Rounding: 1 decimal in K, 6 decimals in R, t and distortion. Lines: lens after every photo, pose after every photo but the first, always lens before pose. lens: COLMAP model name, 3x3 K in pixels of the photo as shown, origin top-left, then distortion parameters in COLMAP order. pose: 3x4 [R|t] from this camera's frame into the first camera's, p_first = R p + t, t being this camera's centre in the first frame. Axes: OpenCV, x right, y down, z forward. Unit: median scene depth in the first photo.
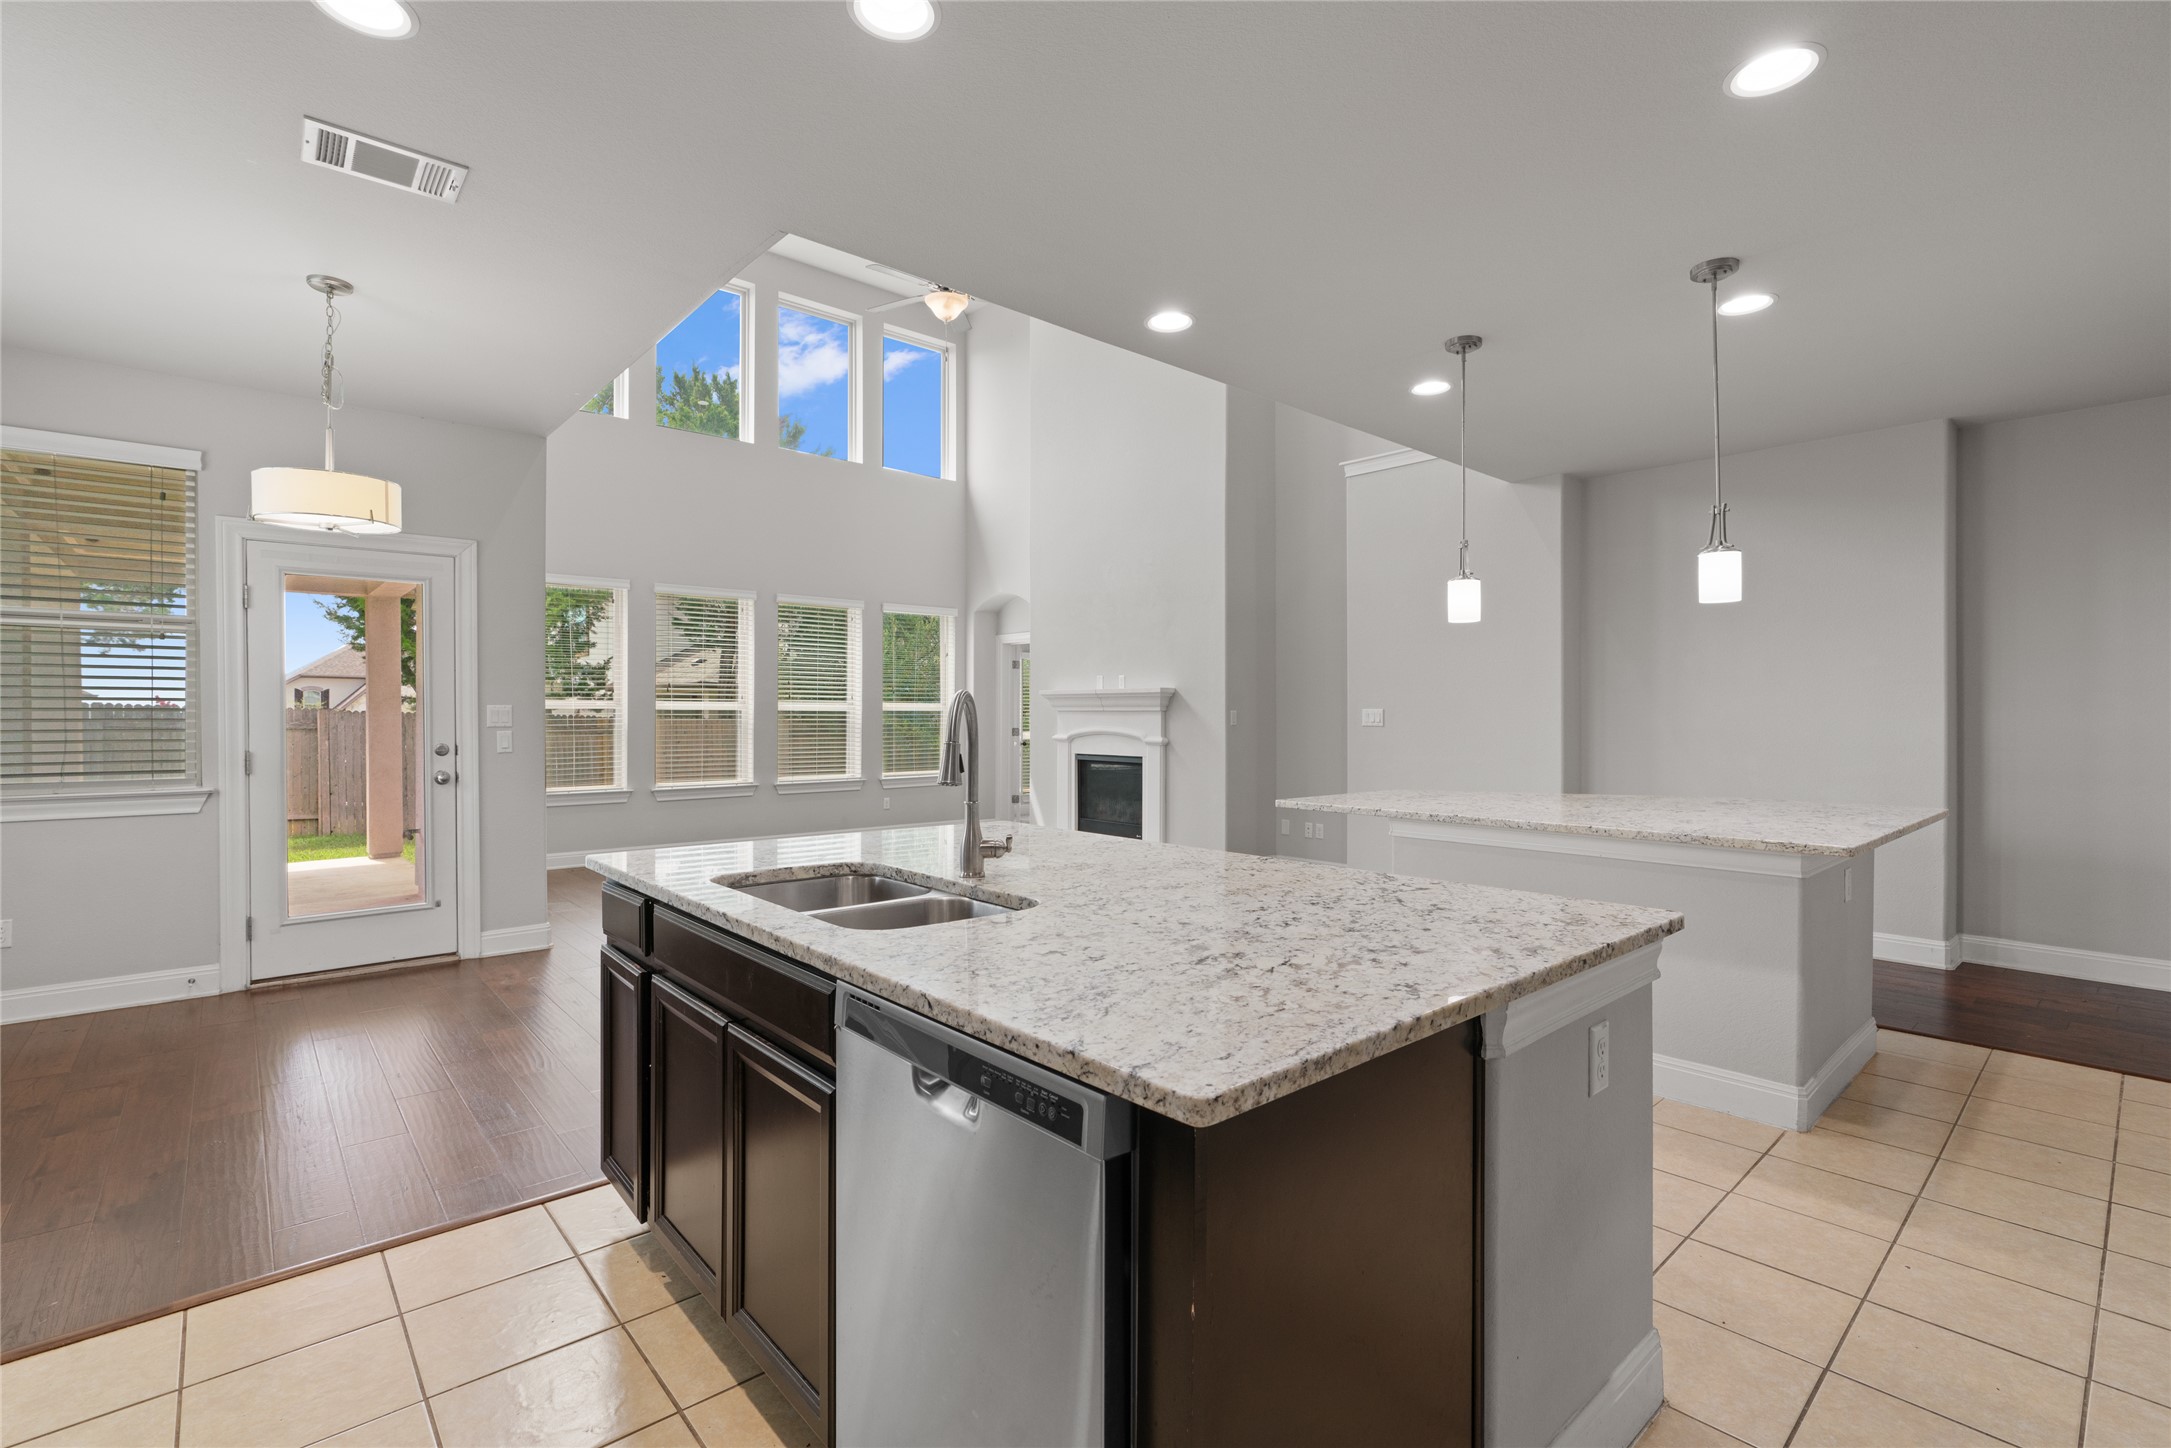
lens RADIAL K [[981.6, 0, 1086.2], [0, 981.6, 716.9], [0, 0, 1]] dist [-0.005427, 0.000853]
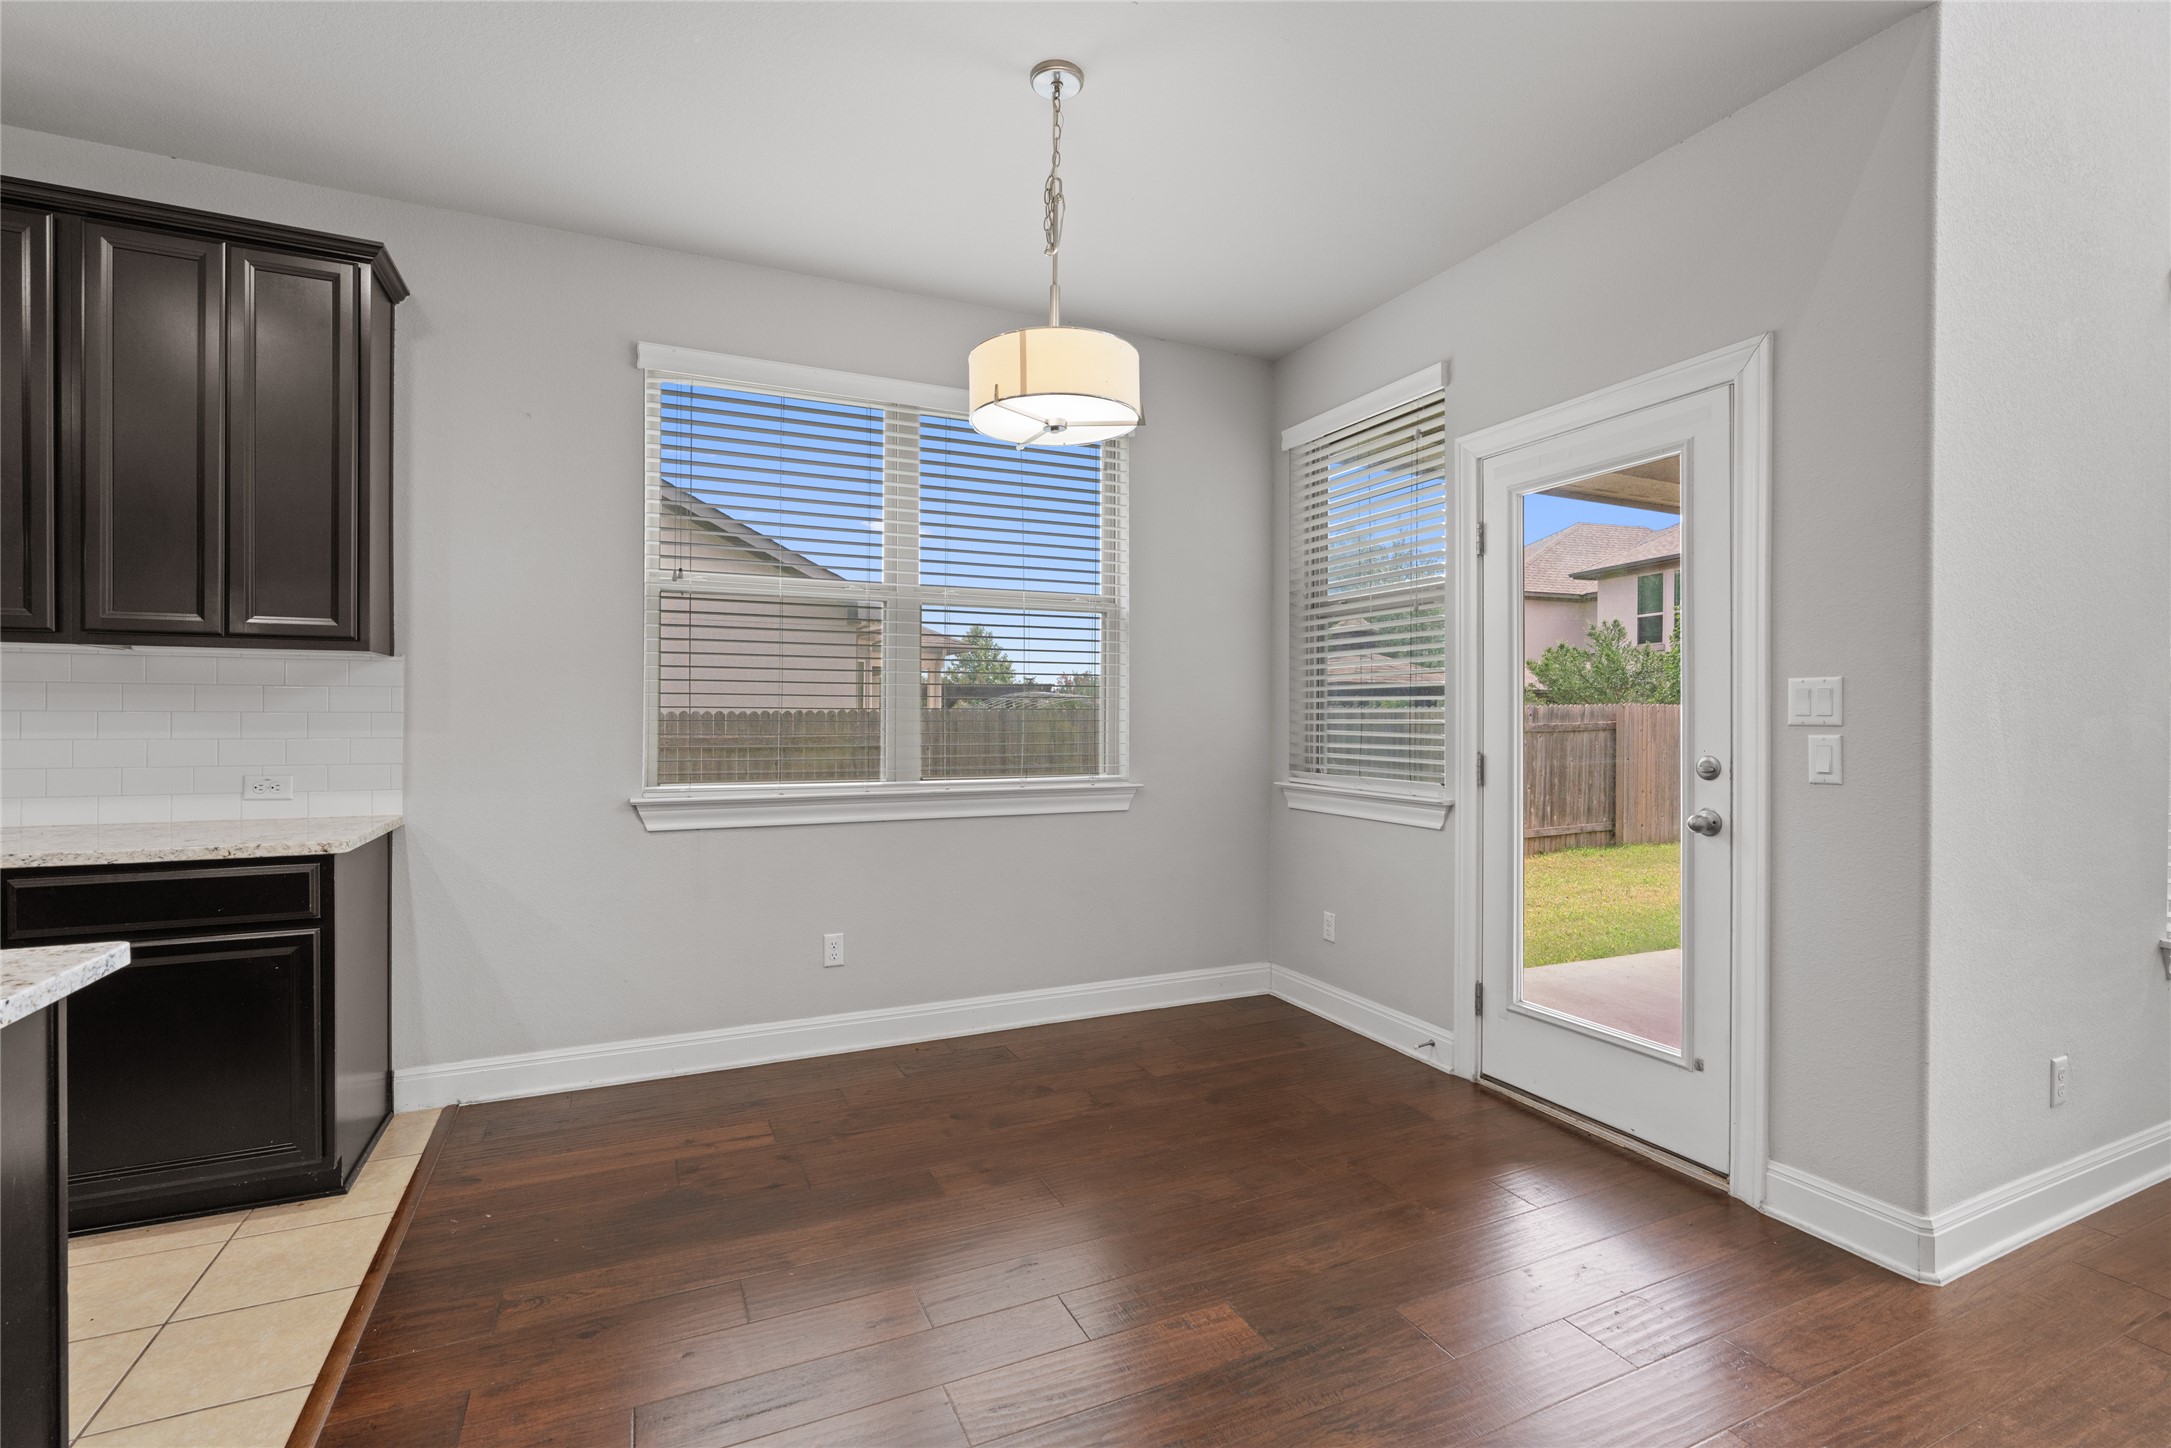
lens RADIAL K [[981.6, 0, 1086.2], [0, 981.6, 716.9], [0, 0, 1]] dist [-0.005427, 0.000853]
pose [[-0.288842, -0.000572, -0.957376, -0.043827], [-0.005901, 0.999982, 0.001183, 0.004996], [0.957358, 0.005992, -0.288841, 0.508051]]
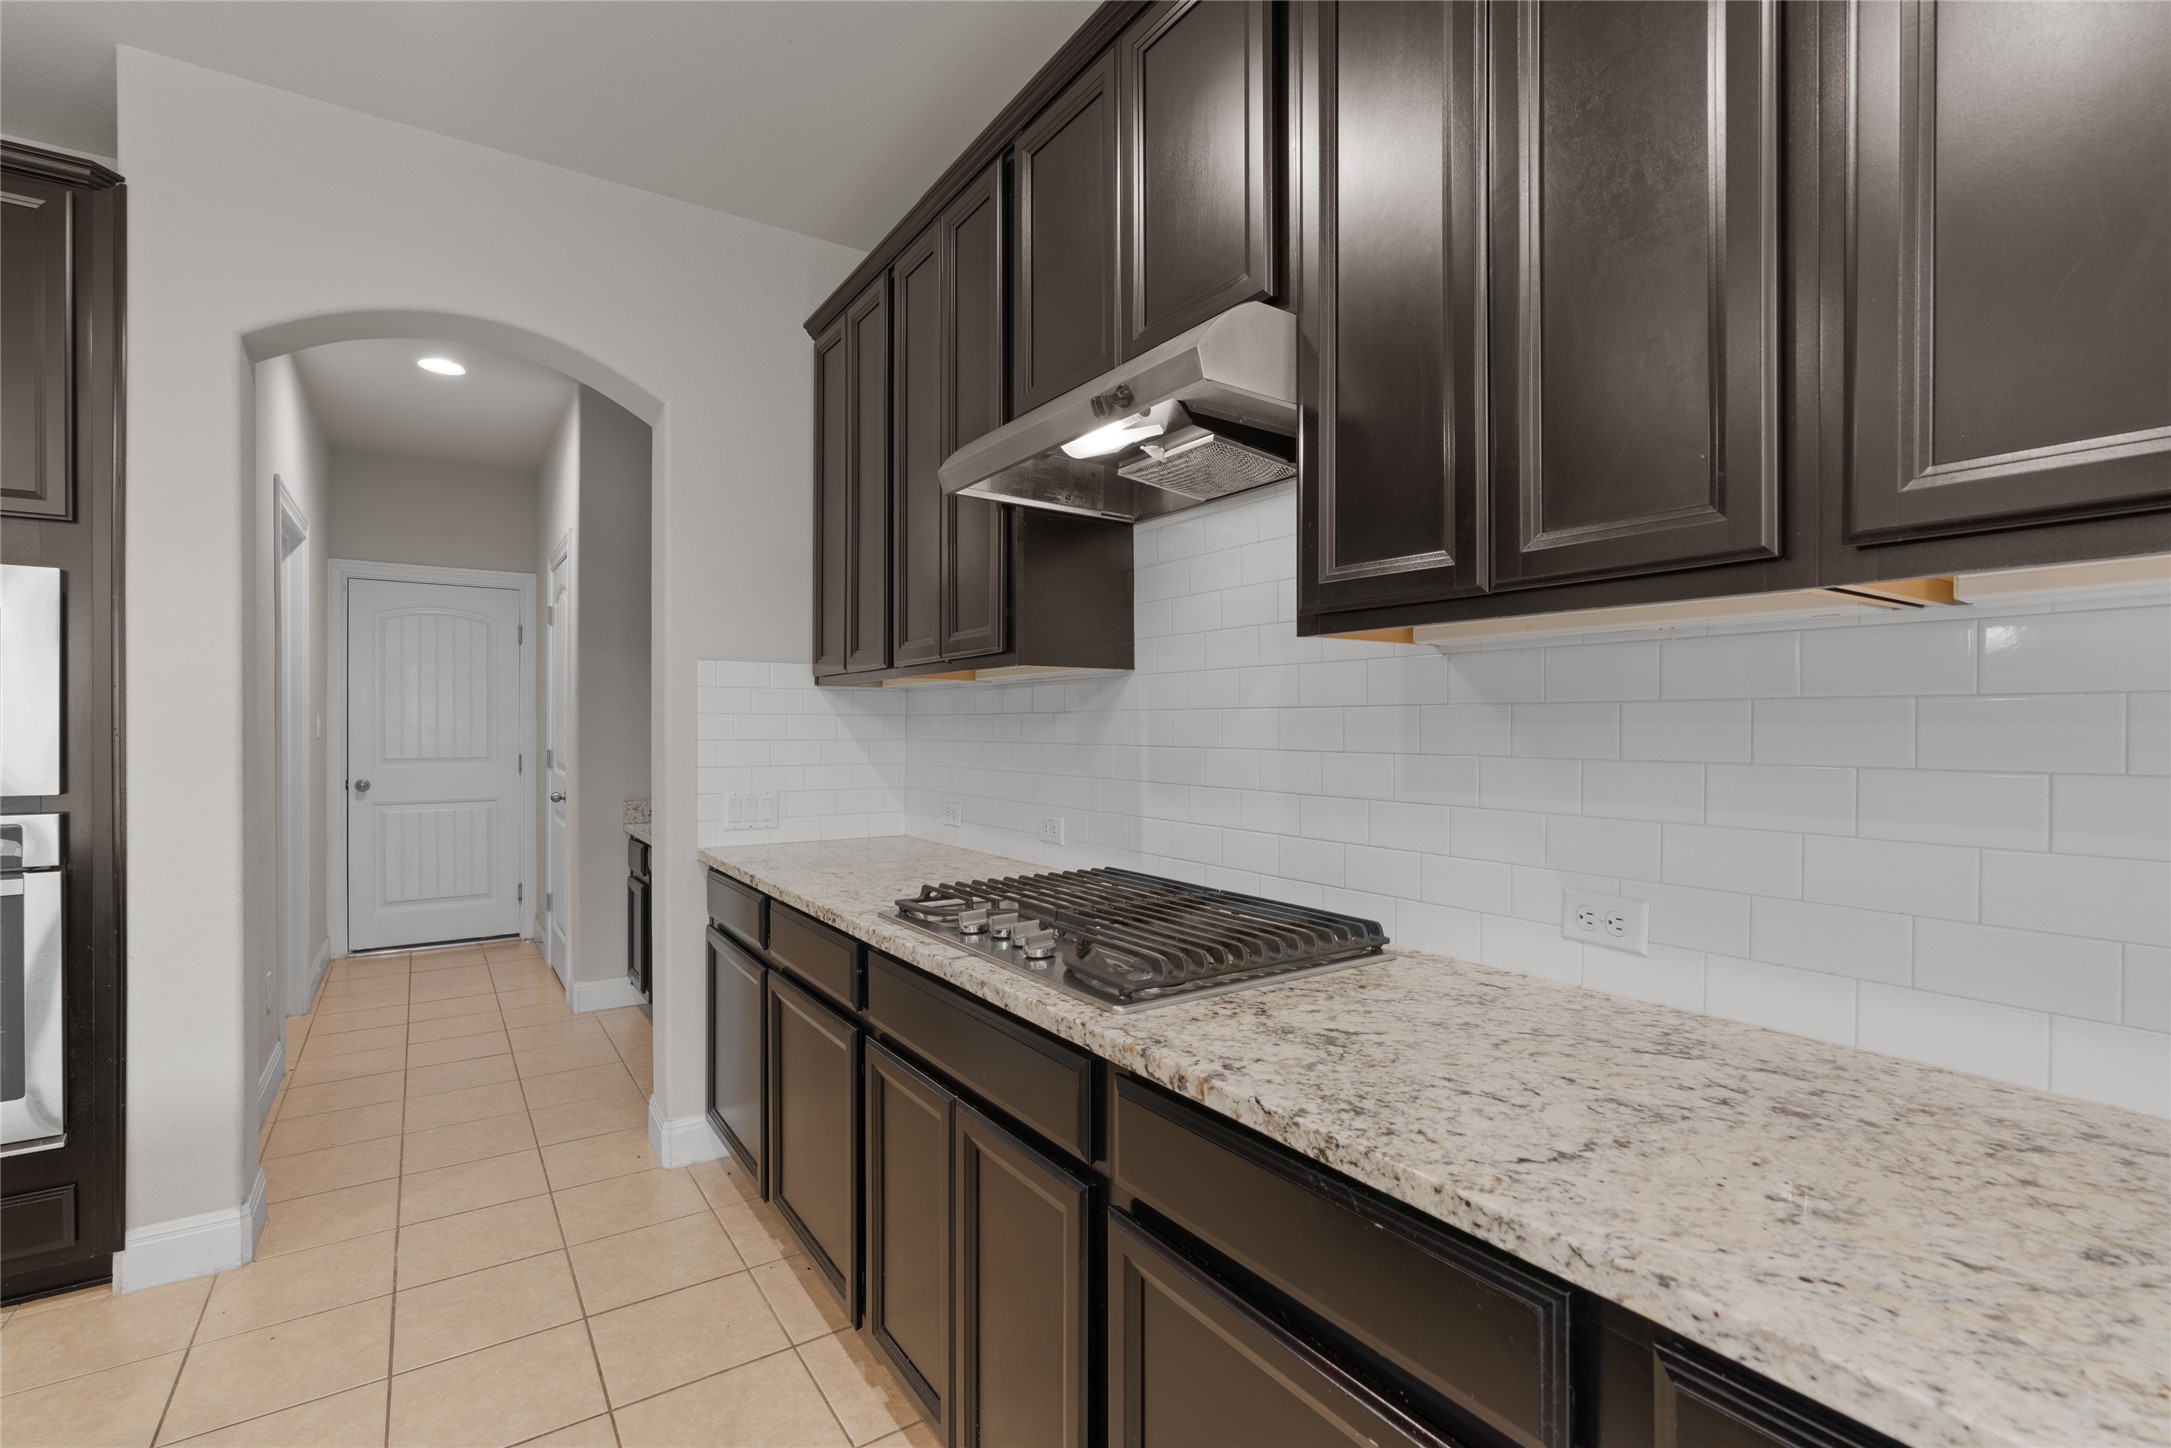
lens RADIAL K [[974.5, 0, 1090.9], [0, 974.5, 733.7], [0, 0, 1]] dist [-0.011126, 0.001015]
pose [[-0.991703, -0.003599, 0.128502, -0.173145], [-0.002913, 0.999980, 0.005530, 0.000550], [-0.128519, 0.005110, -0.991694, 0.243999]]
